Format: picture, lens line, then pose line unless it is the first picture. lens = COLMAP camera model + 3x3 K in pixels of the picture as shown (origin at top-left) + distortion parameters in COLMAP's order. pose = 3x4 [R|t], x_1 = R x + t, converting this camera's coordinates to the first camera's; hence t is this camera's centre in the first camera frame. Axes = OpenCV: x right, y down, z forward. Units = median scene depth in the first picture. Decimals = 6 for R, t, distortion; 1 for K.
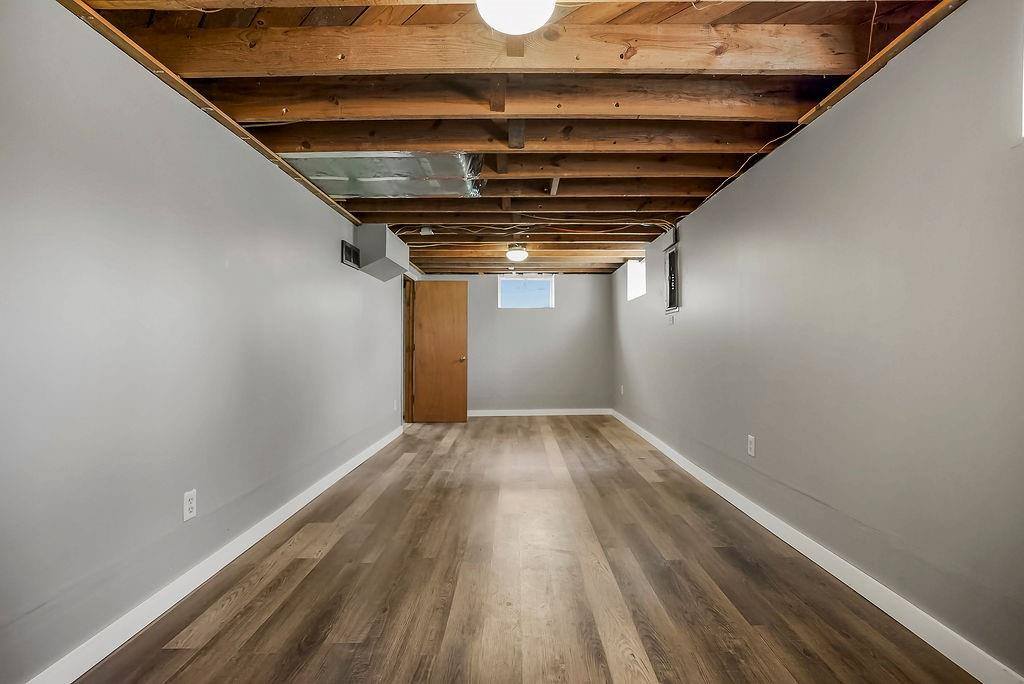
lens RADIAL K [[473.0, 0, 511.4], [0, 473.0, 337.5], [0, 0, 1]] dist [-0.051199, 0.024056]
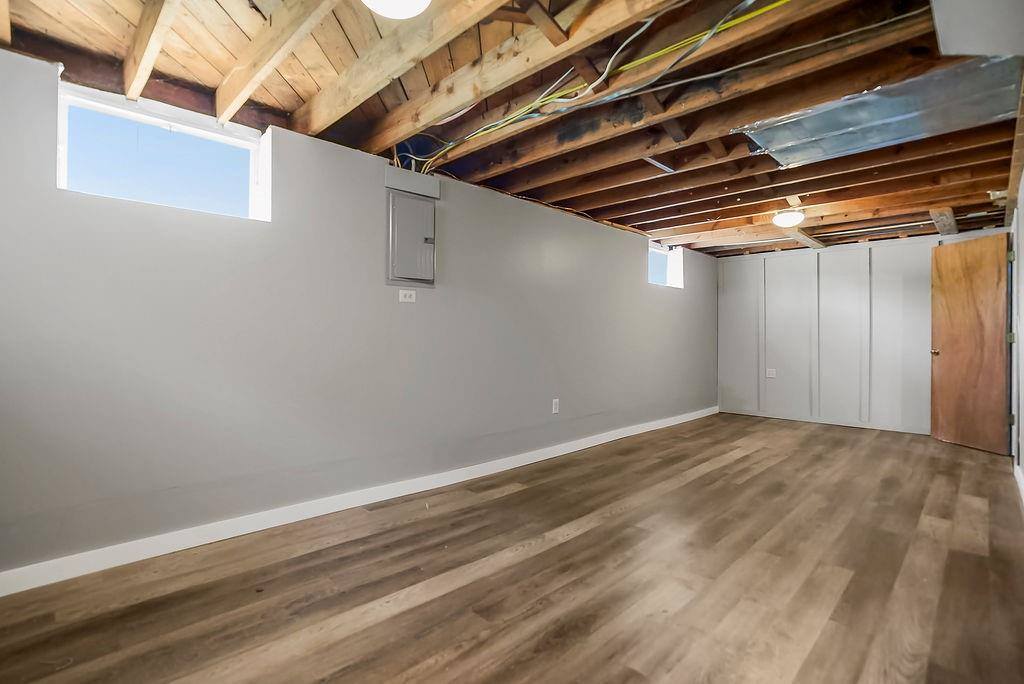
lens RADIAL K [[488.9, 0, 522.4], [0, 488.9, 334.3], [0, 0, 1]] dist [-0.003781, 0.000762]
pose [[-0.728093, 0.004962, 0.685461, -0.294816], [-0.014098, 0.999654, -0.022211, 0.033557], [-0.685334, -0.025836, -0.727771, 1.478149]]
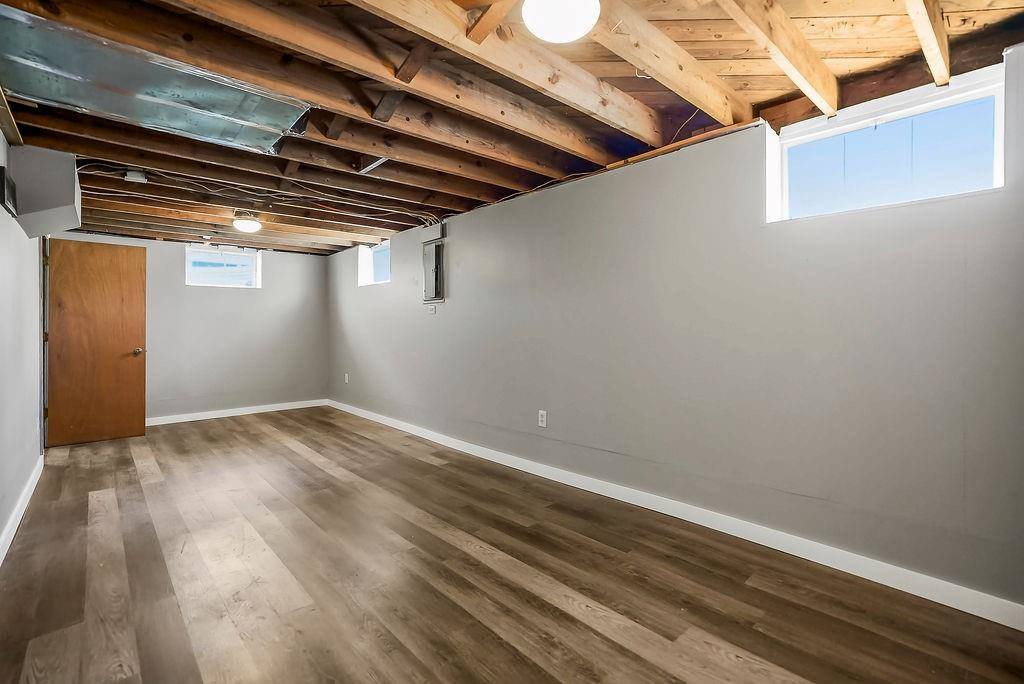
lens RADIAL K [[474.2, 0, 509.2], [0, 474.2, 328.5], [0, 0, 1]] dist [-0.054476, 0.025588]
pose [[0.739395, -0.000306, 0.673272, -0.260532], [-0.011864, 0.999839, 0.013485, -0.012417], [-0.673167, -0.017958, 0.739272, 0.104567]]
